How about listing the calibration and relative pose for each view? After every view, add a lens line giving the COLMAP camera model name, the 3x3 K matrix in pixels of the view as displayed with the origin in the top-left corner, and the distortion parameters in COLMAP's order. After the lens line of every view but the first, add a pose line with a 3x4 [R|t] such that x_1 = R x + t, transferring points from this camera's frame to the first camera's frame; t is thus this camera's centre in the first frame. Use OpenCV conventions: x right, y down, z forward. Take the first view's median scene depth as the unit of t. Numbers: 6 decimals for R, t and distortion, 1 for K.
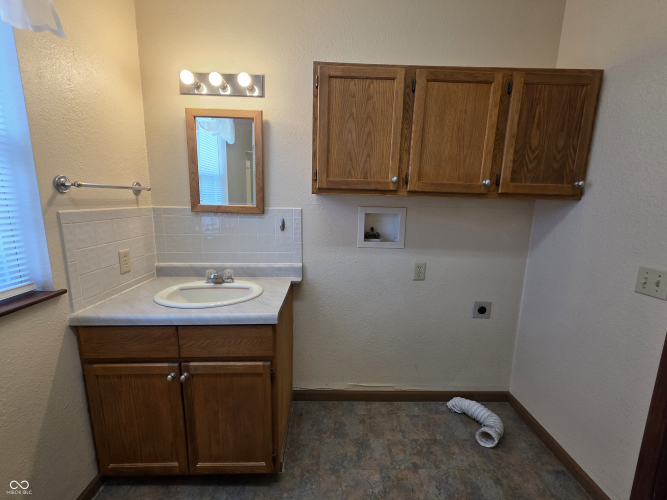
lens RADIAL K [[288.9, 0, 331.0], [0, 288.9, 249.2], [0, 0, 1]] dist [0.001460, 0.000300]
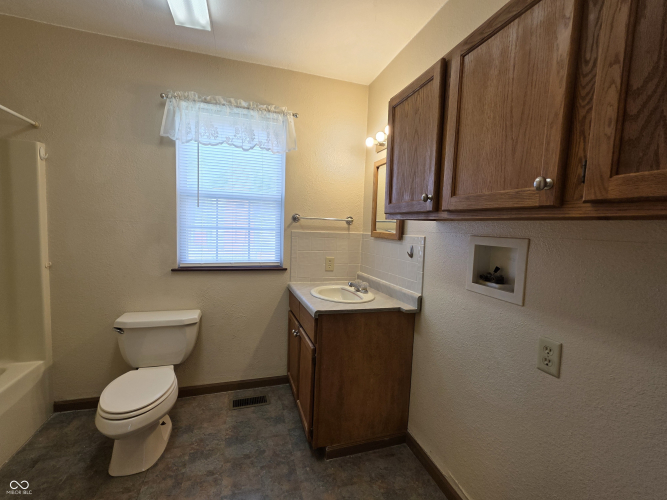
lens RADIAL K [[288.9, 0, 331.3], [0, 288.9, 249.1], [0, 0, 1]] dist [0.001460, 0.000300]
pose [[0.287712, 0.064314, -0.955555, 0.893110], [-0.197187, 0.980344, 0.006611, -0.056149], [0.937197, 0.186521, 0.294739, 0.542080]]
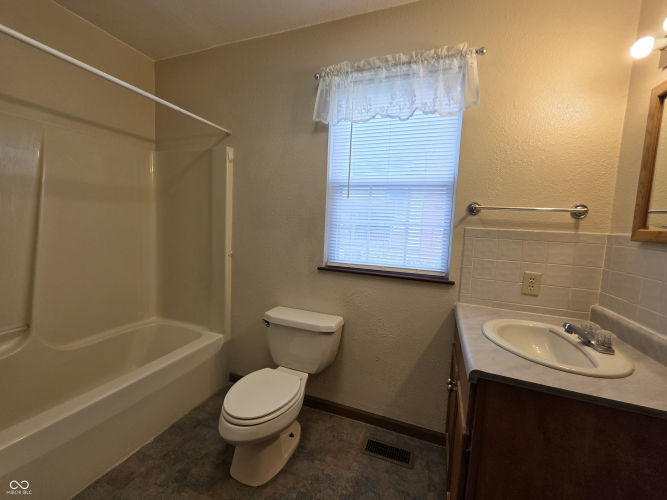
lens RADIAL K [[288.9, 0, 332.1], [0, 288.9, 249.1], [0, 0, 1]] dist [0.001460, 0.000300]
pose [[-0.369499, 0.046312, -0.928076, 0.481779], [-0.214602, 0.967505, 0.133720, -0.062228], [0.904111, 0.248576, -0.347553, 0.738552]]
